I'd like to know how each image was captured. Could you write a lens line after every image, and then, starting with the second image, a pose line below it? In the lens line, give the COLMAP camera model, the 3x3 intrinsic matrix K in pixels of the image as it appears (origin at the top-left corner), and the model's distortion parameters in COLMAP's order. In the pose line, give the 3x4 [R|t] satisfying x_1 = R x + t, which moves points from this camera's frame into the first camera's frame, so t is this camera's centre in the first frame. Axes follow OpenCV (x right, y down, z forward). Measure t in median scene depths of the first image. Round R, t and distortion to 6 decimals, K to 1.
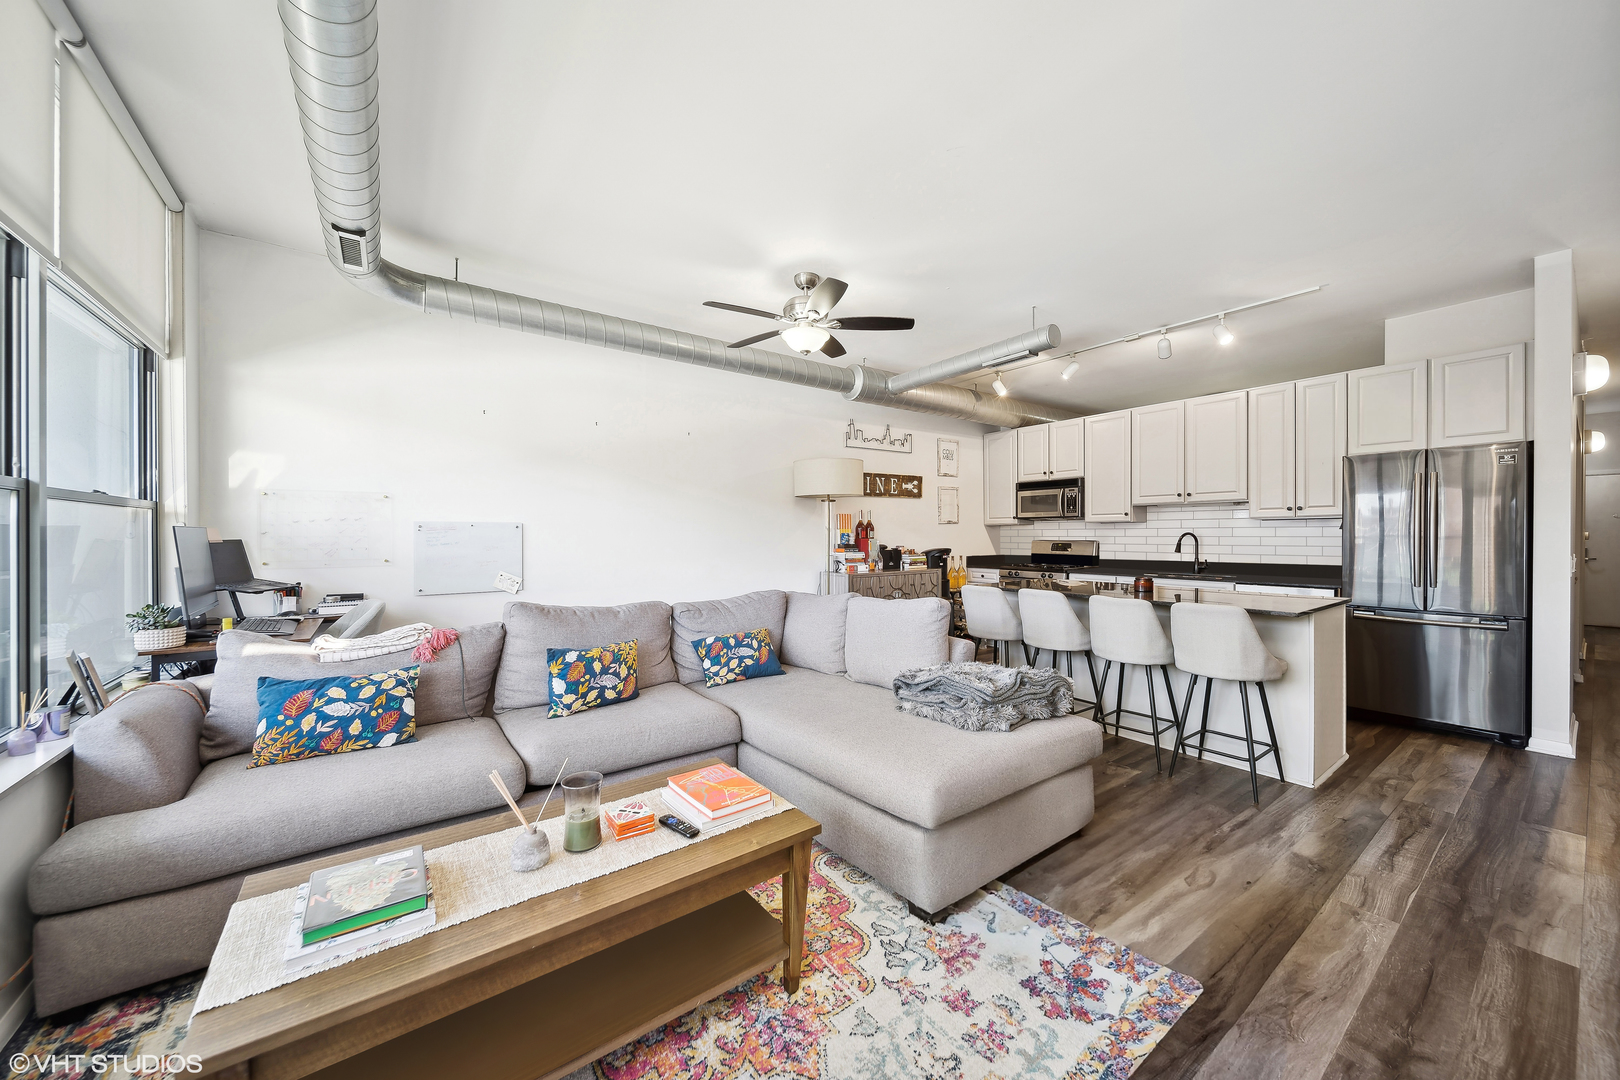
lens RADIAL K [[582.8, 0, 797.3], [0, 582.8, 537.6], [0, 0, 1]] dist [-0.008512, -0.001677]
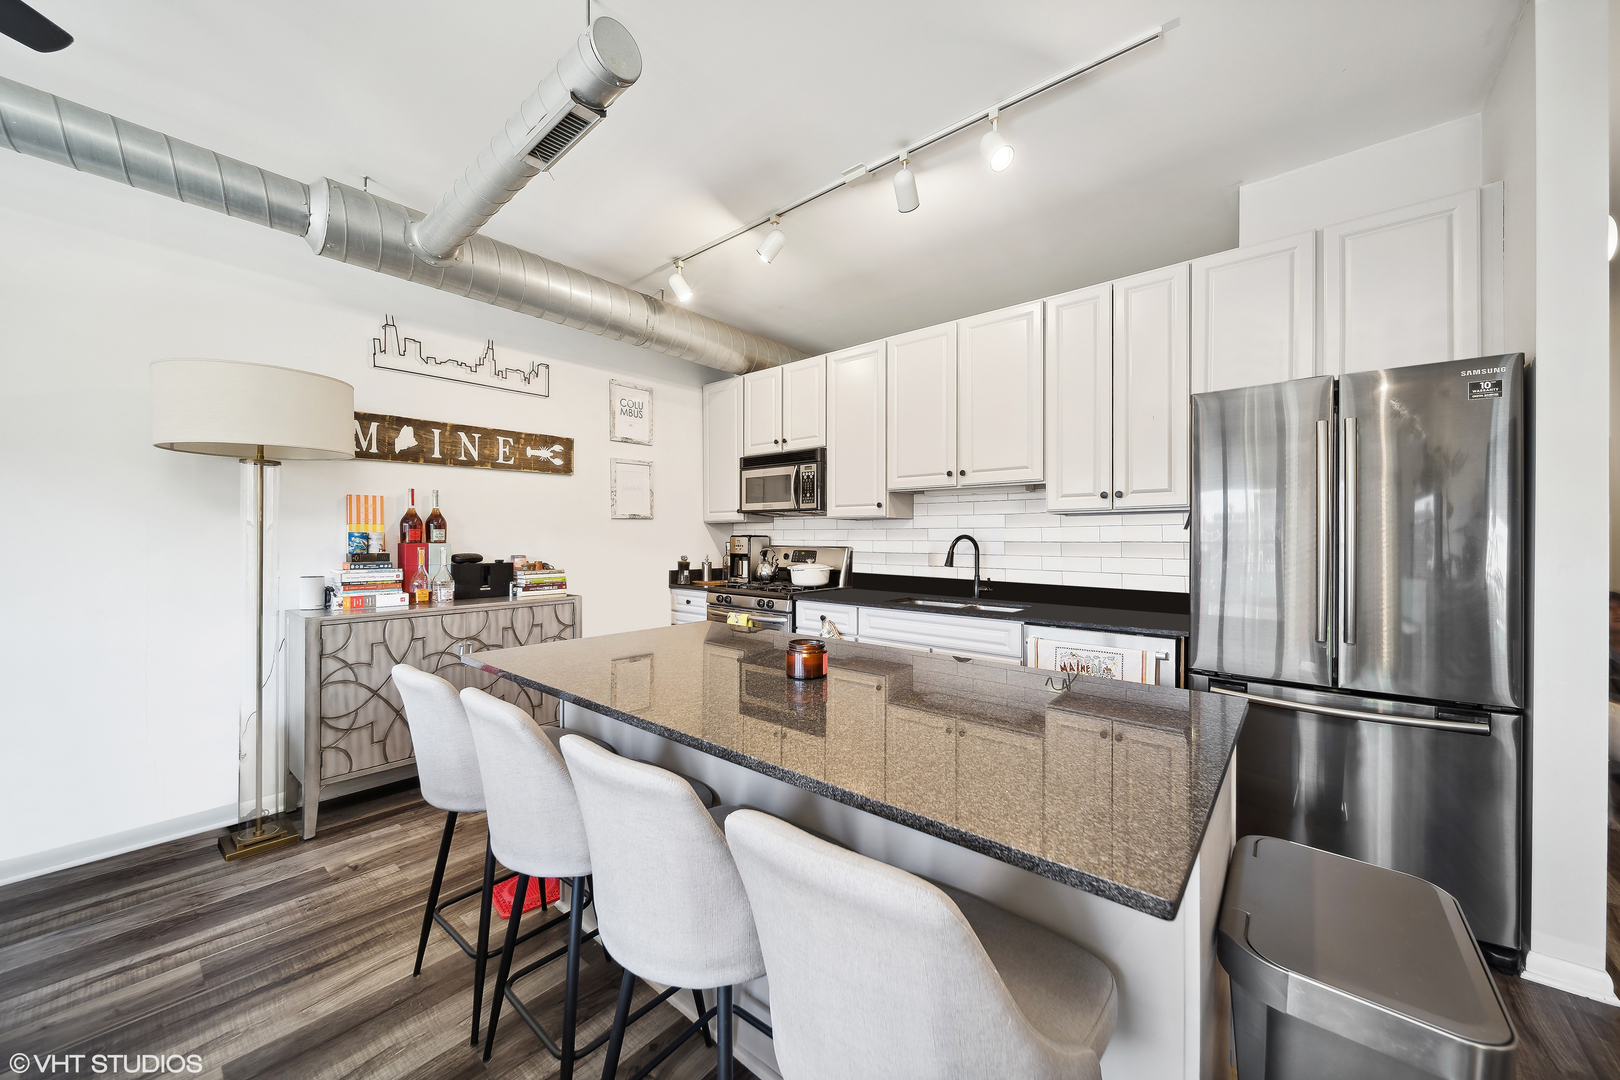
lens RADIAL K [[582.8, 0, 801.8], [0, 582.8, 538.1], [0, 0, 1]] dist [-0.008512, -0.001677]
pose [[0.971575, 0.003733, 0.236703, 0.362823], [-0.003143, 0.999991, -0.002867, -0.002501], [-0.236712, 0.002042, 0.971578, 0.439773]]
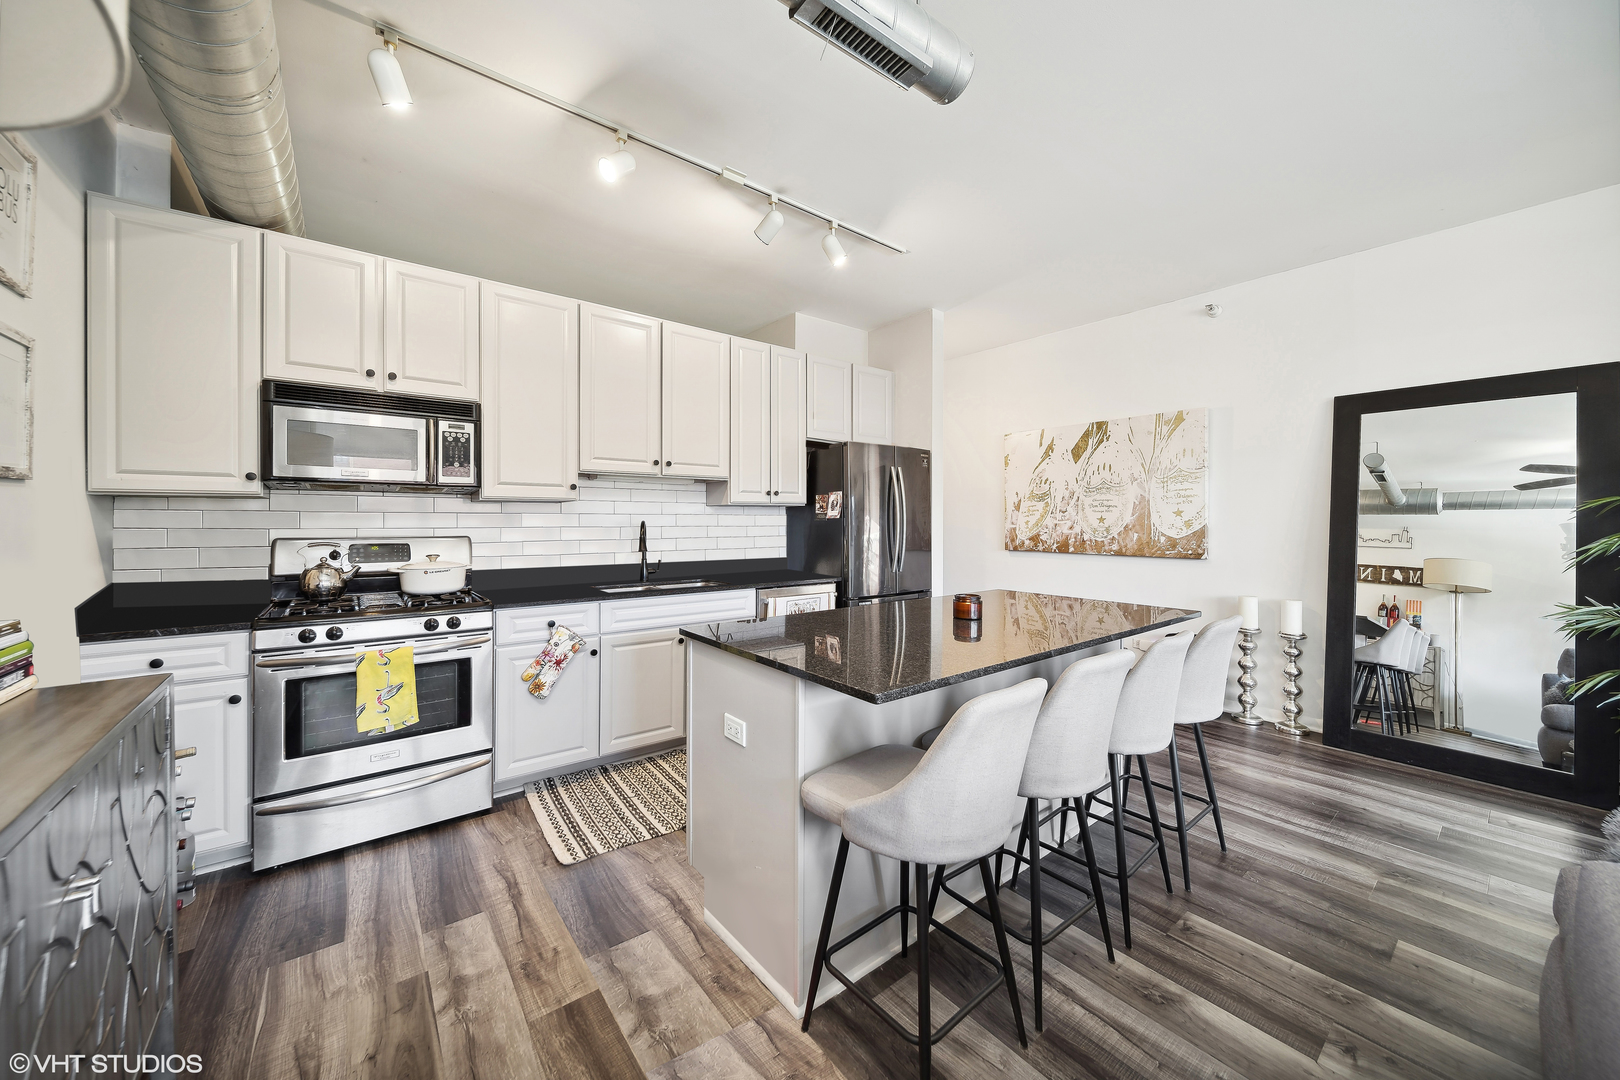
lens RADIAL K [[582.8, 0, 813.7], [0, 582.8, 525.5], [0, 0, 1]] dist [-0.008512, -0.001677]
pose [[-0.046154, -0.002939, 0.998930, 0.005329], [0.004511, 0.999985, 0.003150, -0.004571], [-0.998924, 0.004652, -0.046140, 0.858089]]
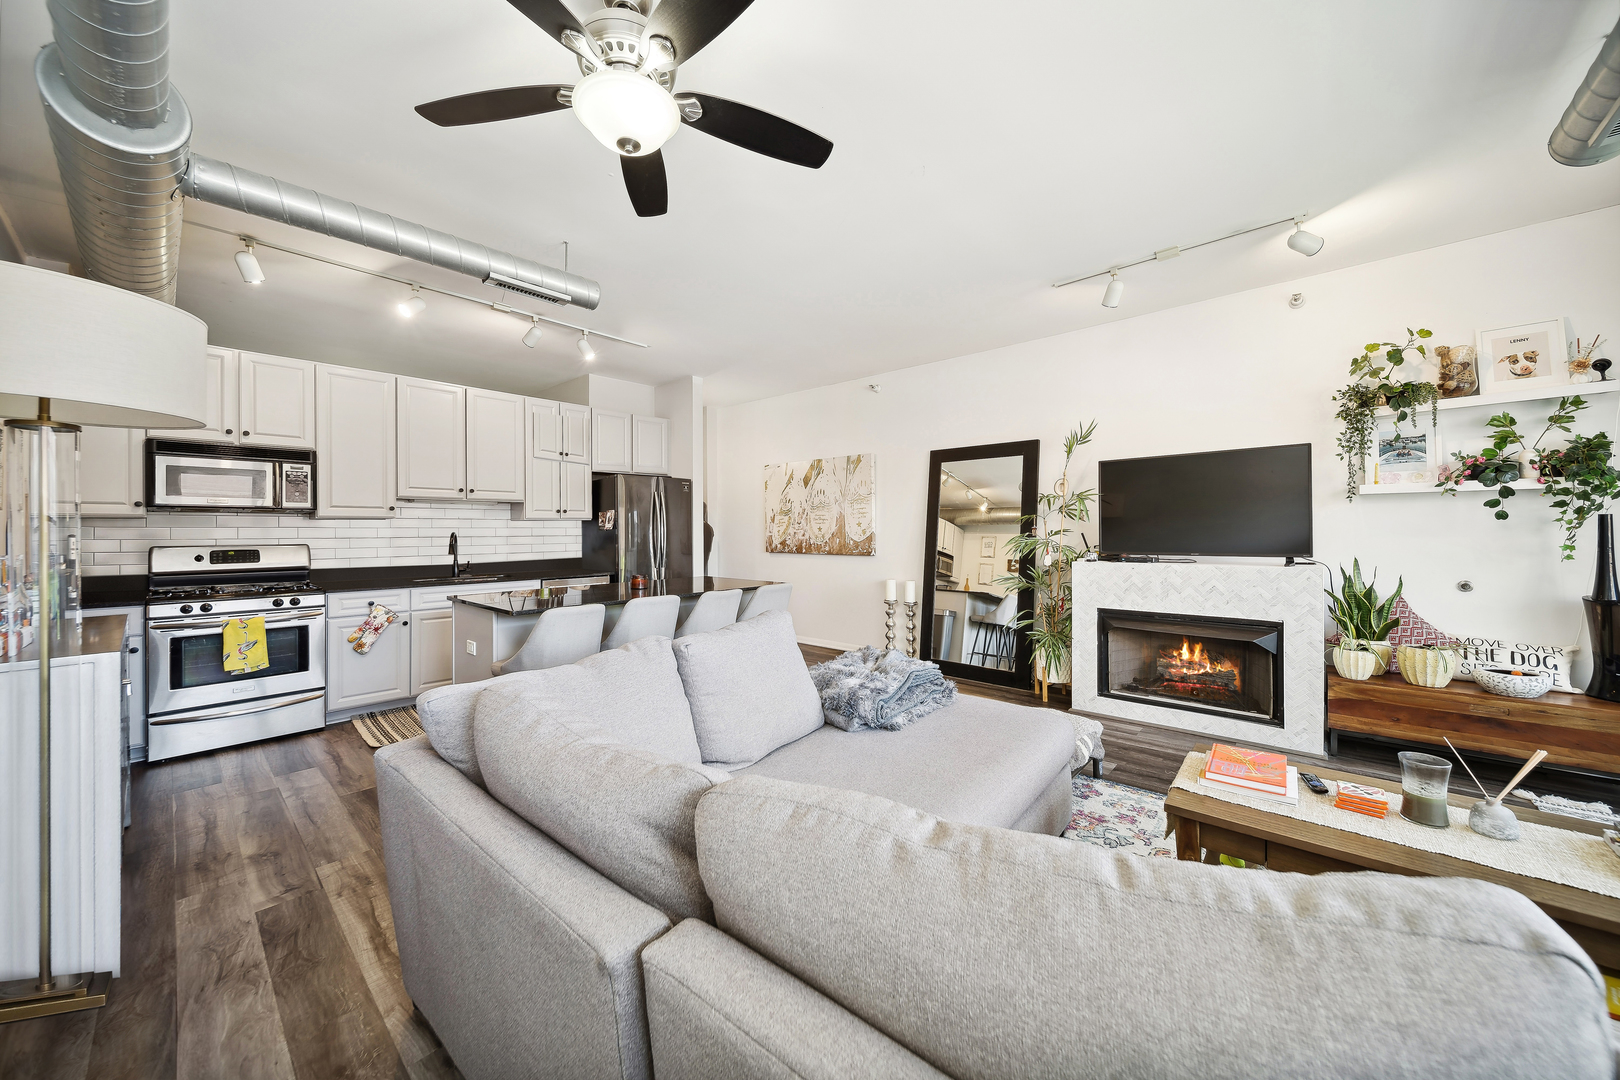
lens RADIAL K [[582.8, 0, 821.3], [0, 582.8, 531.6], [0, 0, 1]] dist [-0.008512, -0.001677]
pose [[-0.225875, 0.001875, 0.974154, -0.336368], [0.010739, 0.999942, 0.000565, -0.003883], [-0.974097, 0.010589, -0.225882, 0.665088]]
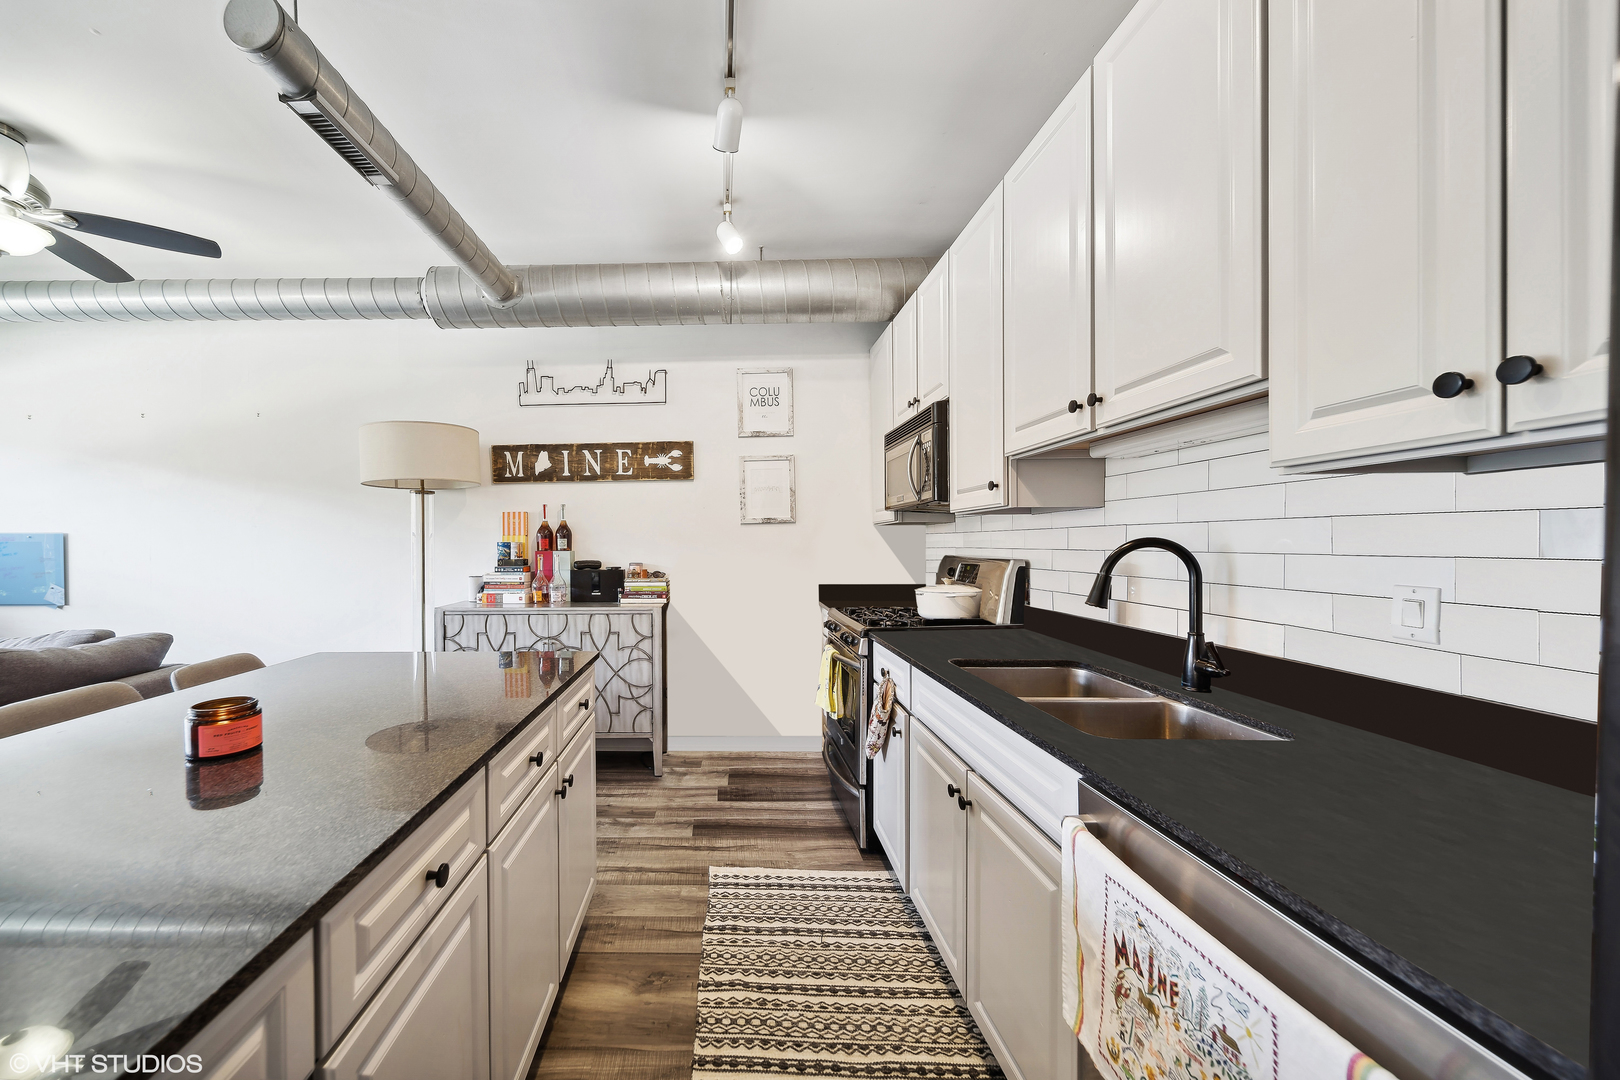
lens RADIAL K [[606.9, 0, 802.7], [0, 606.9, 548.3], [0, 0, 1]] dist [-0.012029, -0.000500]
pose [[0.796498, 0.003163, -0.604633, 0.790700], [-0.000213, 0.999988, 0.004951, -0.004592], [0.604641, -0.003815, 0.796489, 0.716290]]
